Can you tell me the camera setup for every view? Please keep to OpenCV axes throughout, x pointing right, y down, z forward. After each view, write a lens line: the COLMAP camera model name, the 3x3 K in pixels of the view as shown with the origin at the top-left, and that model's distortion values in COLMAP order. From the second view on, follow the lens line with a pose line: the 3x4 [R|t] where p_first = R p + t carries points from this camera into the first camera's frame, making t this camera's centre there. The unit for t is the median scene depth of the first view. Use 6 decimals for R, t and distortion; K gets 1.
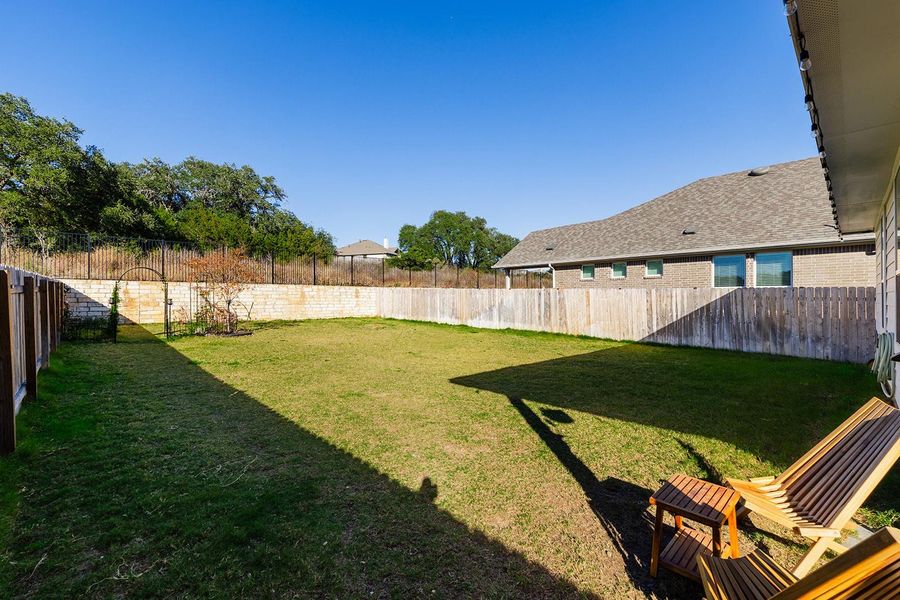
lens RADIAL K [[402.5, 0, 447.9], [0, 402.5, 299.8], [0, 0, 1]] dist [-0.002657, -0.001148]
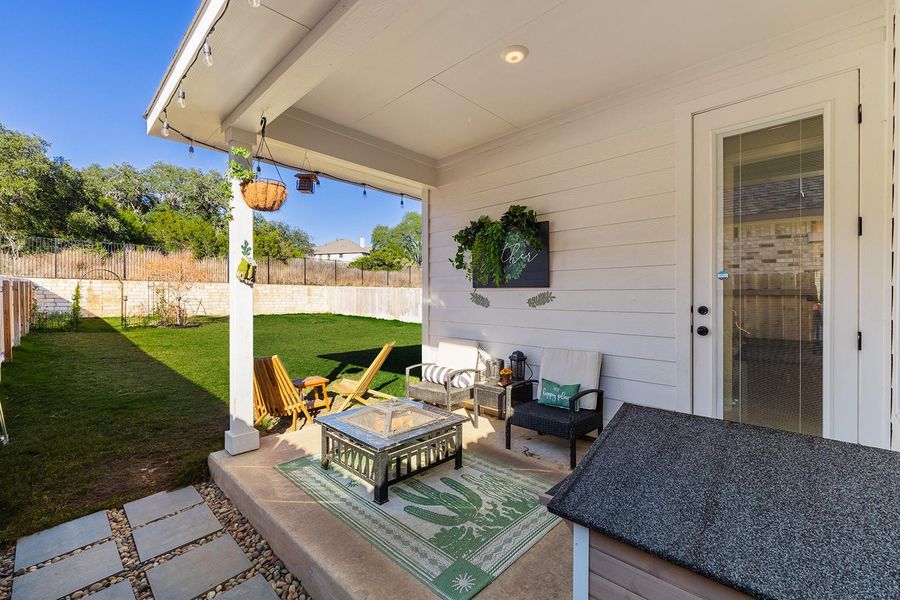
lens RADIAL K [[402.3, 0, 452.6], [0, 402.3, 301.0], [0, 0, 1]] dist [-0.004802, -0.000206]
pose [[0.999010, 0.005563, 0.044134, 0.153818], [-0.005845, 0.999963, 0.006251, -0.000394], [-0.044098, -0.006503, 0.999006, -0.156912]]
